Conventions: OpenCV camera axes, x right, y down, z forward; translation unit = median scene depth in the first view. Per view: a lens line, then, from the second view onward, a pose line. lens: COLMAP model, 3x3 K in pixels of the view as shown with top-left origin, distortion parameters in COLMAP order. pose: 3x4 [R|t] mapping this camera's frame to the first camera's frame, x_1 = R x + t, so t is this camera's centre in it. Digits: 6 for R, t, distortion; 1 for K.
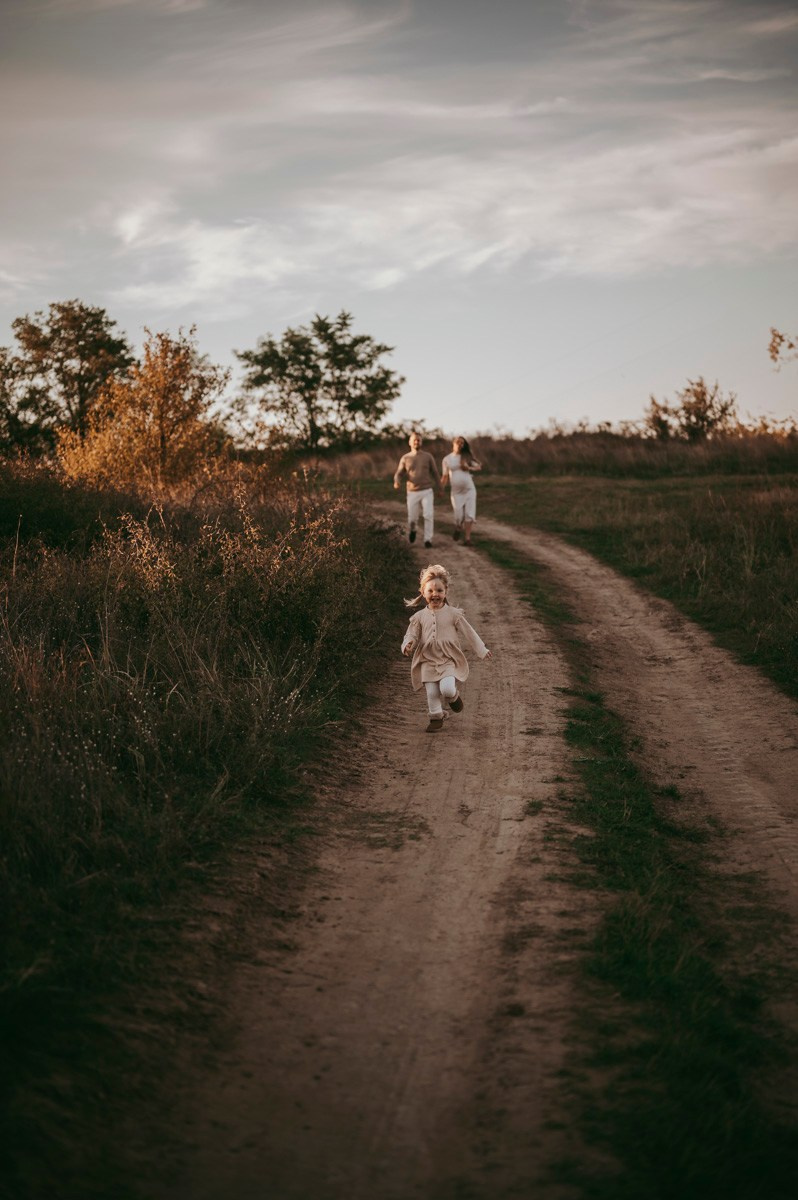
lens RADIAL K [[1683.3, 0, 399.0], [0, 1683.3, 600.0], [0, 0, 1]] dist [-0.010558, -0.088717]
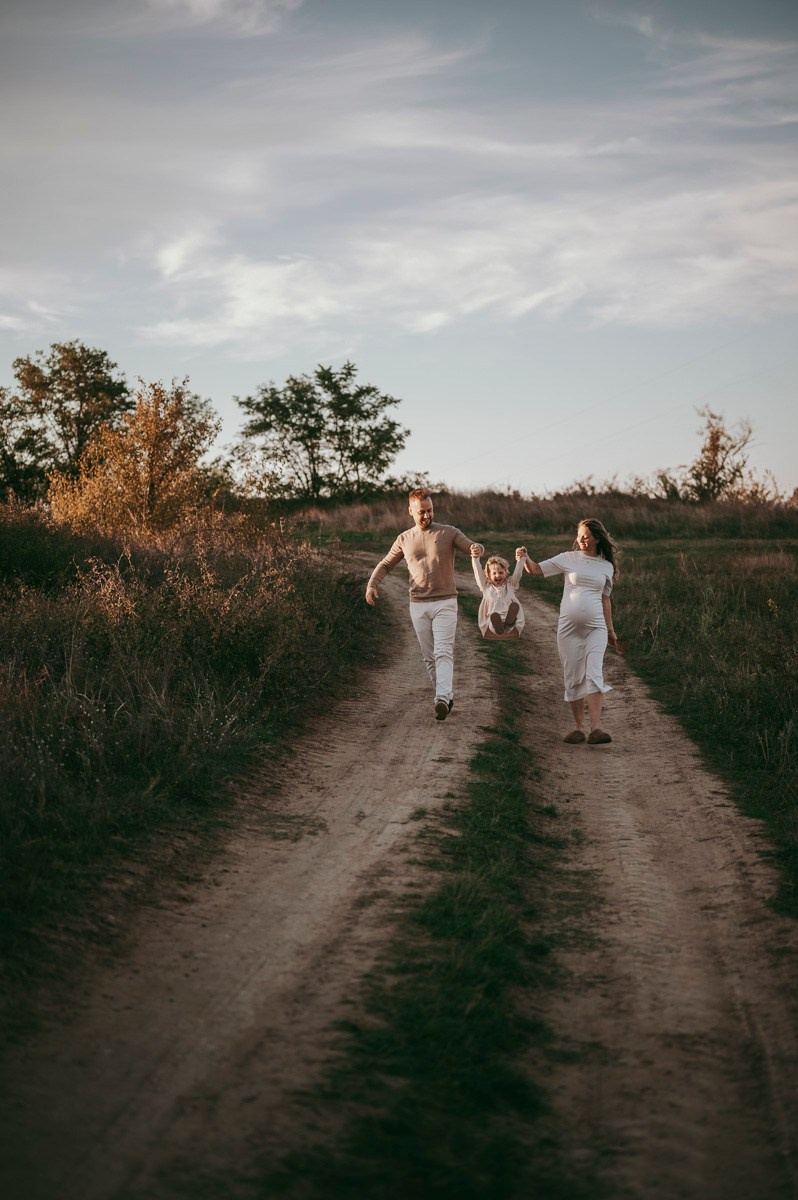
lens RADIAL K [[1769.5, 0, 399.0], [0, 1769.5, 600.0], [0, 0, 1]] dist [-0.005845, -0.113046]
pose [[0.999523, 0.029995, -0.007319, 0.049380], [-0.030223, 0.998991, -0.033223, 0.010128], [0.006315, 0.033428, 0.999421, -0.172197]]
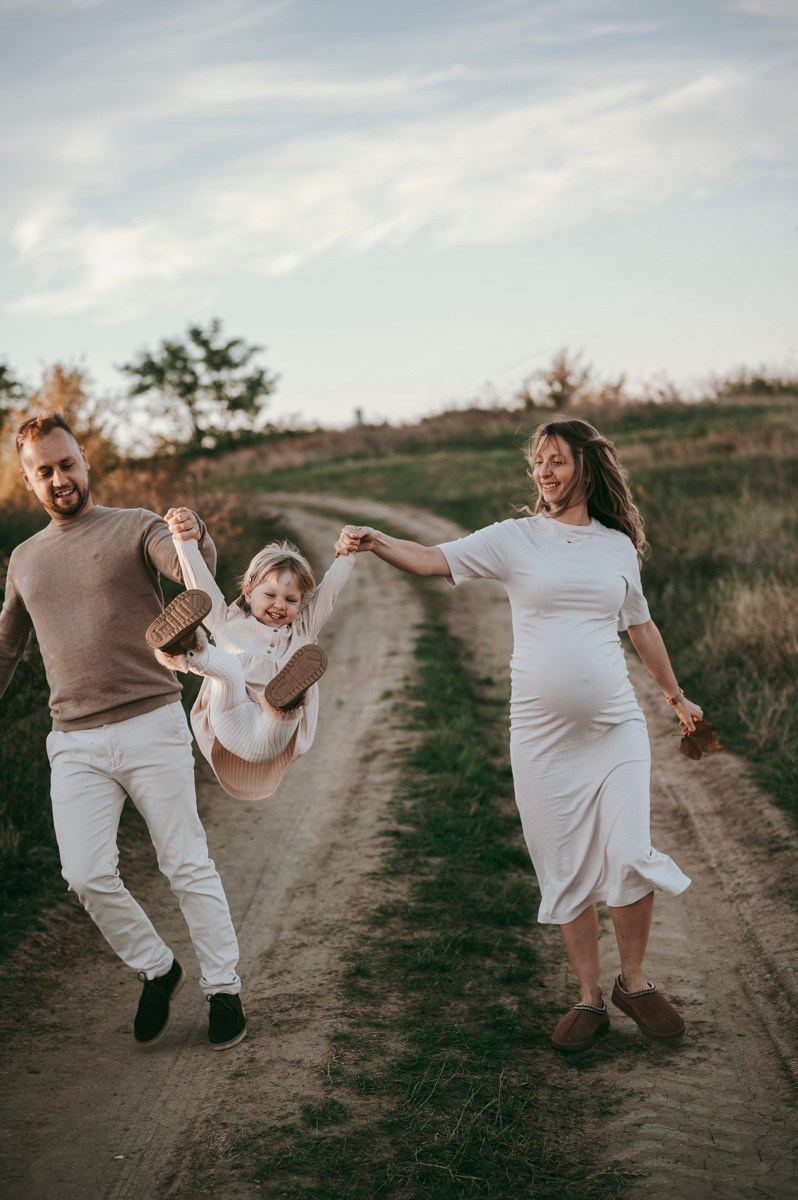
lens RADIAL K [[1683.3, 0, 399.0], [0, 1683.3, 600.0], [0, 0, 1]] dist [-0.010558, -0.088717]
pose [[0.992983, -0.102774, 0.058507, 0.009345], [0.102236, 0.994686, 0.012115, 0.017112], [-0.059441, -0.006049, 0.998213, -0.320731]]
